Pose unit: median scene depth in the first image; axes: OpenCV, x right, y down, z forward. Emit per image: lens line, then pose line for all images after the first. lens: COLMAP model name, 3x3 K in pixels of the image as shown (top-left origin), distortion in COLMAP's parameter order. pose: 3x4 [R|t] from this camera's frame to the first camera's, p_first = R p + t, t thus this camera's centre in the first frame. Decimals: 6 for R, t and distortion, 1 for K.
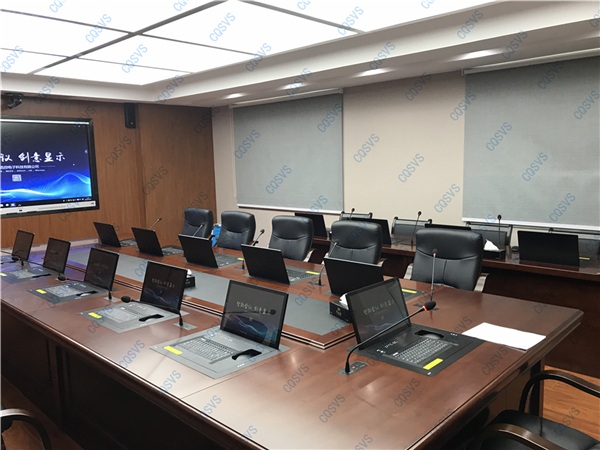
lens RADIAL K [[492.0, 0, 299.3], [0, 492.0, 226.4], [0, 0, 1]] dist [0.063299, -0.092931]
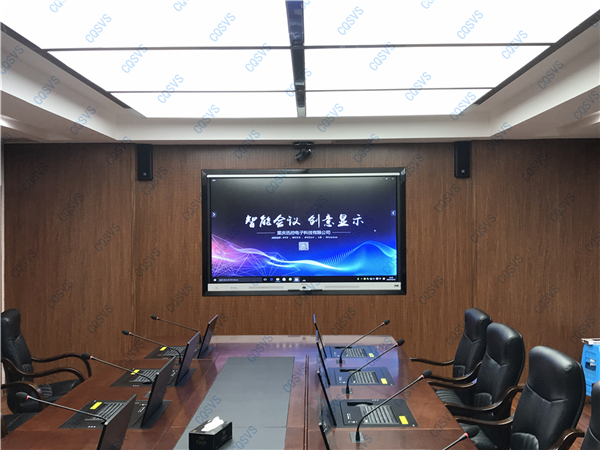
lens RADIAL K [[691.2, 0, 300.0], [0, 691.2, 225.0], [0, 0, 1]] dist [0.198697, -0.625131]
pose [[0.679324, 0.018750, -0.733599, 0.239858], [-0.107196, 0.991486, -0.073924, -0.049012], [0.725967, 0.128857, 0.675550, 0.246684]]
